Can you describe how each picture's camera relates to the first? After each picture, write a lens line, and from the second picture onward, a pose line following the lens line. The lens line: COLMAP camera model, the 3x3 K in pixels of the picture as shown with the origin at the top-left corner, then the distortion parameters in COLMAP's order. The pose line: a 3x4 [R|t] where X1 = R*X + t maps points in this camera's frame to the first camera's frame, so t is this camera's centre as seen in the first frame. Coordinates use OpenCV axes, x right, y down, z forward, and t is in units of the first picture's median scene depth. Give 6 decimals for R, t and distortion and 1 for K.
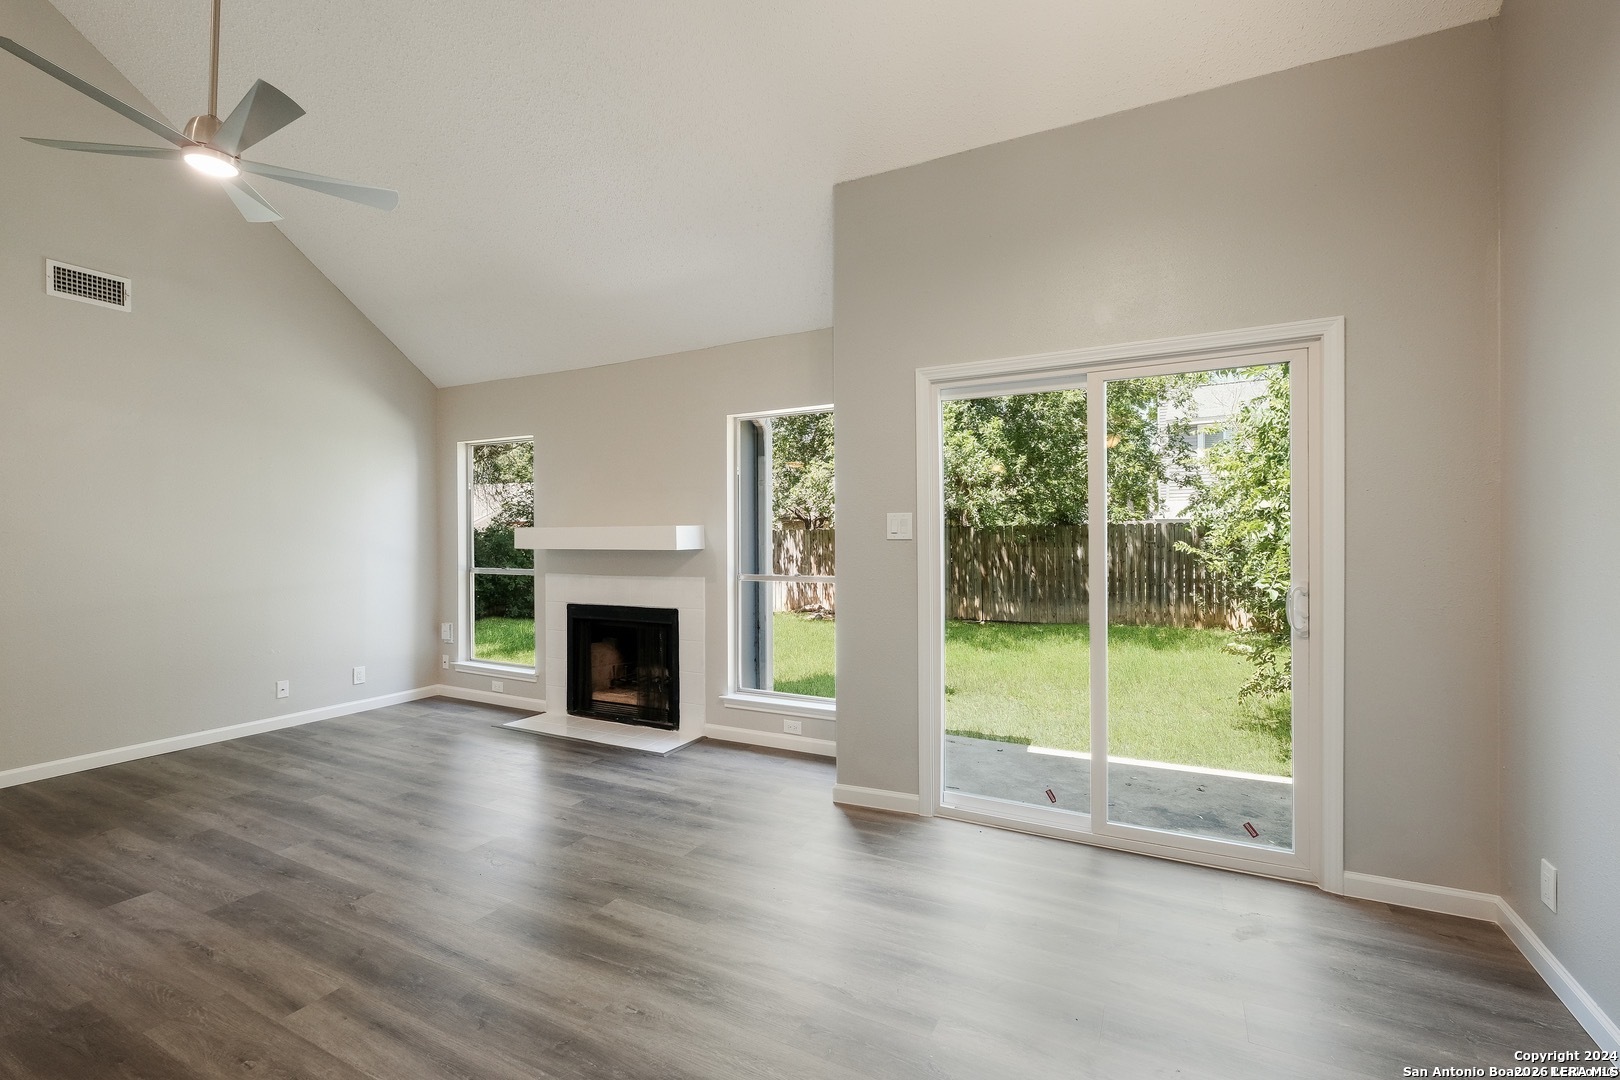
lens RADIAL K [[700.8, 0, 816.4], [0, 700.8, 545.9], [0, 0, 1]] dist [-0.000571, -0.000861]
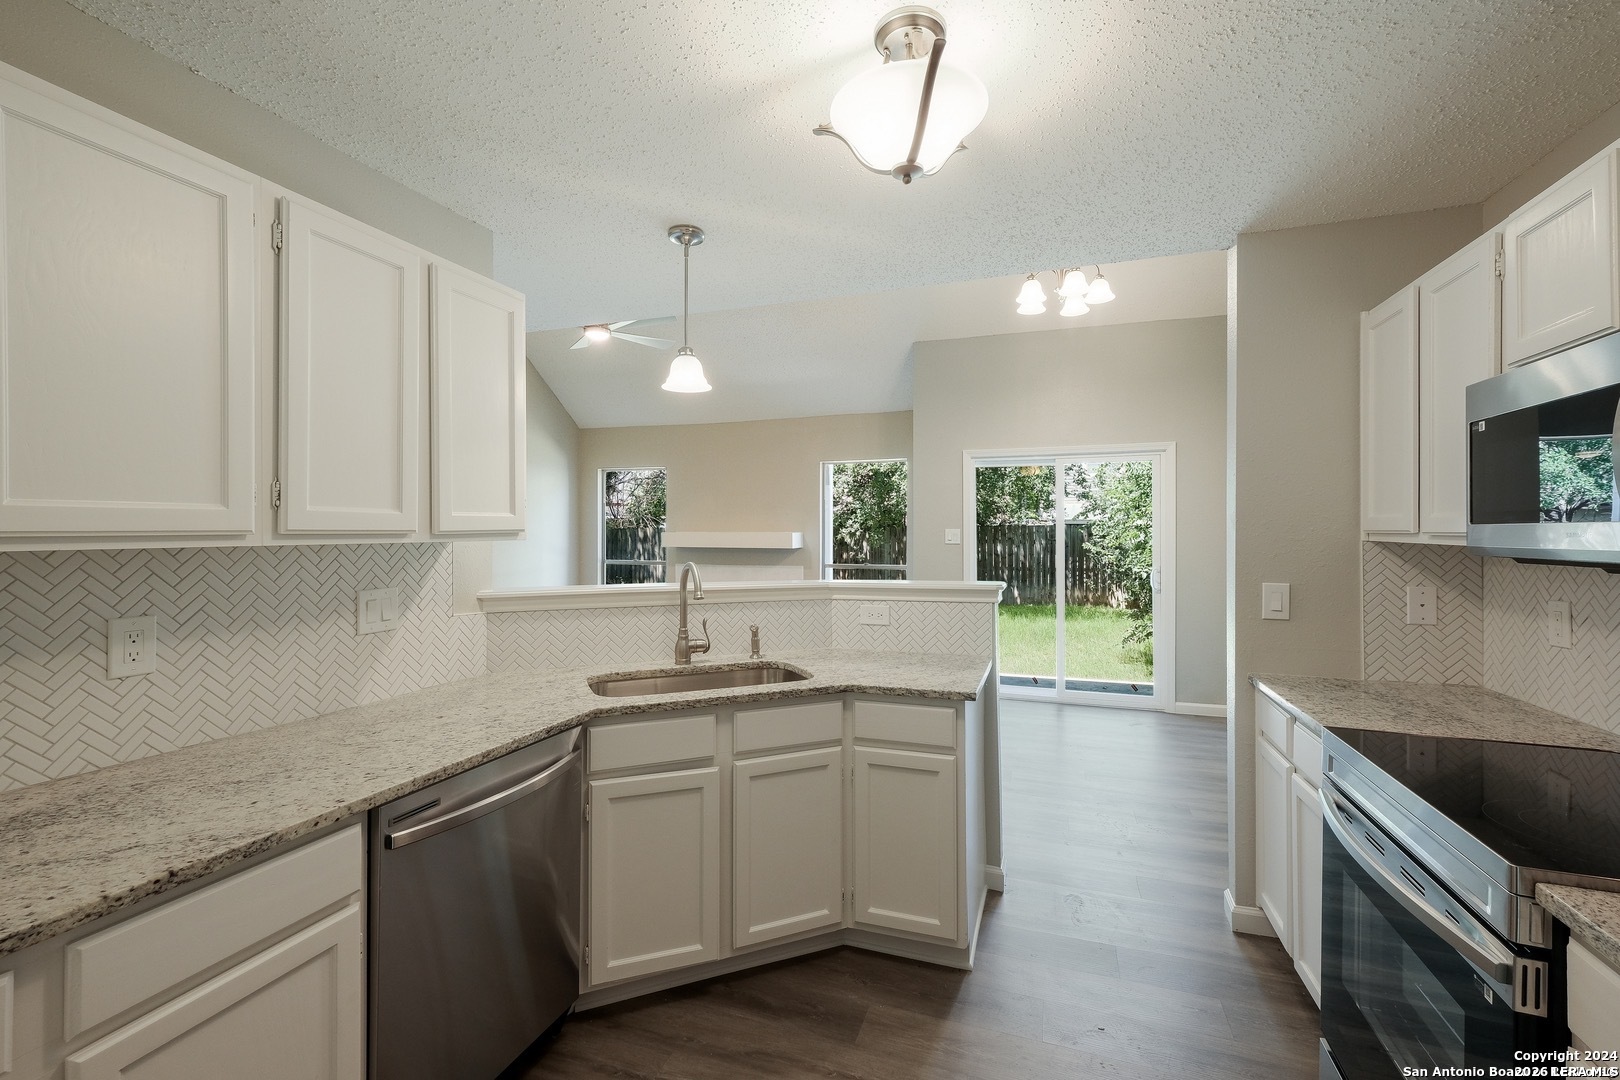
lens RADIAL K [[700.8, 0, 811.2], [0, 700.8, 535.3], [0, 0, 1]] dist [-0.000571, -0.000861]
pose [[0.990310, 0.005026, 0.138783, -0.146642], [-0.004372, 0.999978, -0.005019, -0.005934], [-0.138805, 0.004363, 0.990310, -0.219082]]
